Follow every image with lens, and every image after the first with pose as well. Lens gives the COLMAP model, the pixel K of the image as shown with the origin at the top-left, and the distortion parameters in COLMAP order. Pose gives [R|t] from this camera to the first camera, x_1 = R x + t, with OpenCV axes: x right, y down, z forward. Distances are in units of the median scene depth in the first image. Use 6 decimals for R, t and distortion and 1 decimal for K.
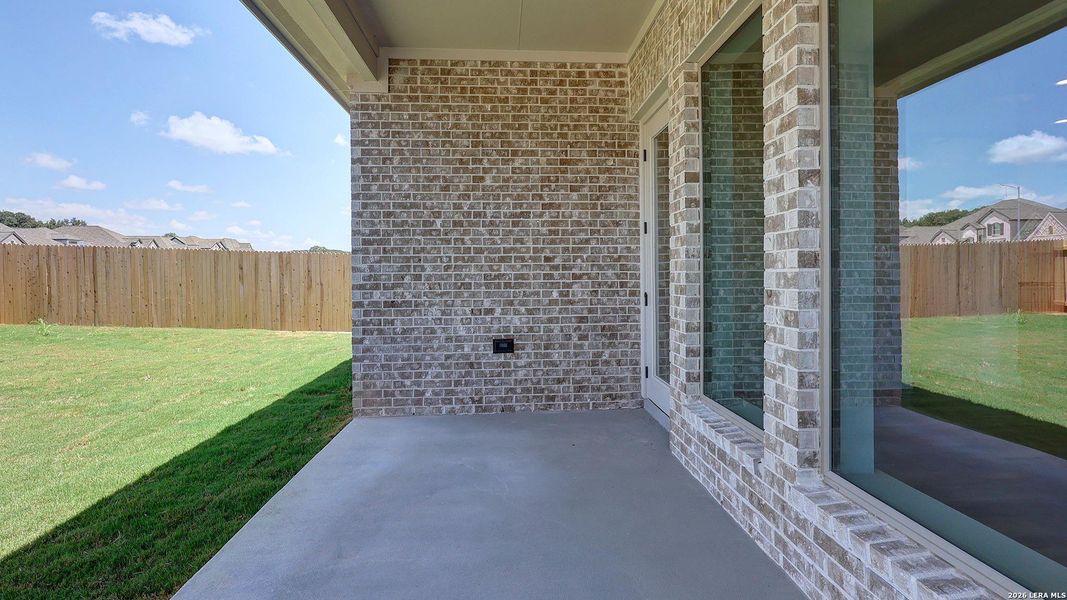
lens RADIAL K [[482.2, 0, 532.2], [0, 482.2, 278.3], [0, 0, 1]] dist [-0.000387, -0.000012]
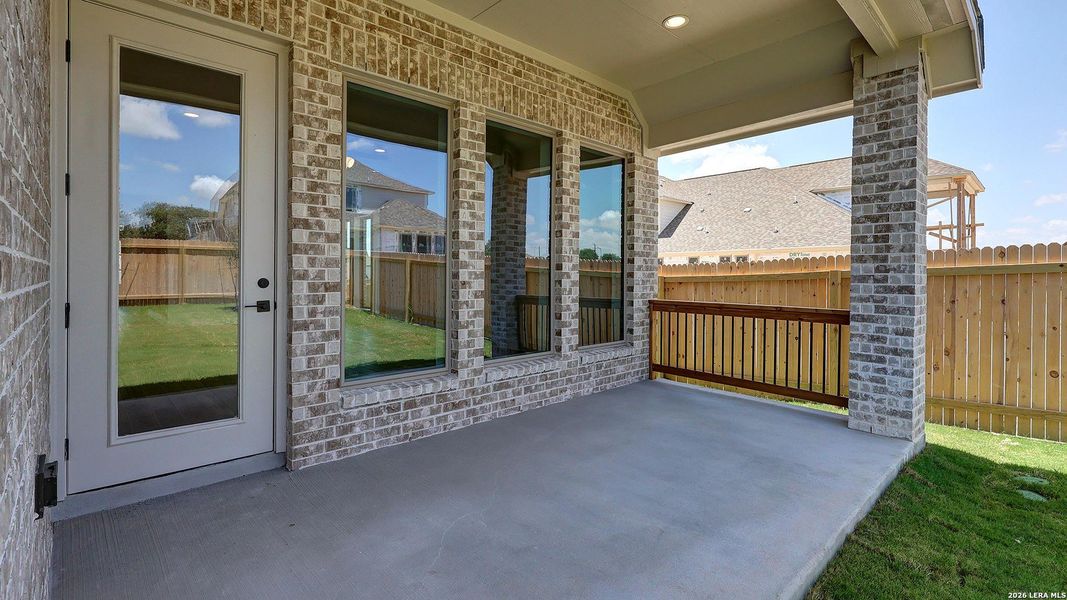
lens RADIAL K [[482.2, 0, 532.2], [0, 482.2, 278.3], [0, 0, 1]] dist [-0.000387, -0.000012]
pose [[-0.637441, -0.003554, 0.770491, -1.098173], [0.005356, 0.999945, 0.009043, -0.000425], [-0.770481, 0.009891, -0.637387, 1.998676]]
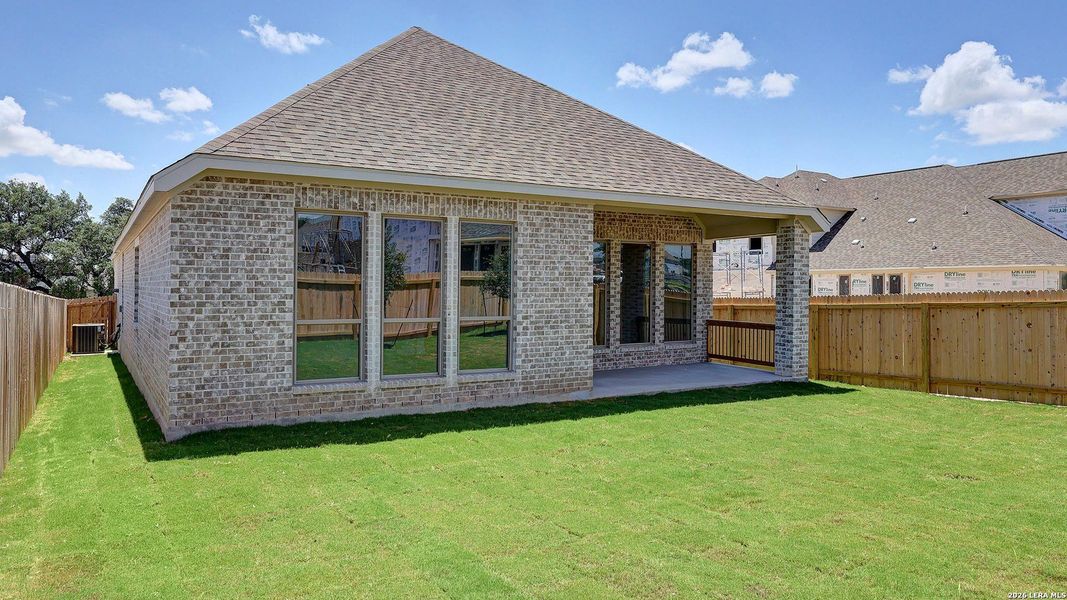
lens RADIAL K [[727.1, 0, 536.4], [0, 727.1, 275.6], [0, 0, 1]] dist [-0.000866, 0.000416]
pose [[-0.476790, 0.011247, 0.878945, -5.322194], [0.004704, 0.999936, -0.010243, -0.245350], [-0.879005, -0.000749, -0.476812, 5.004141]]
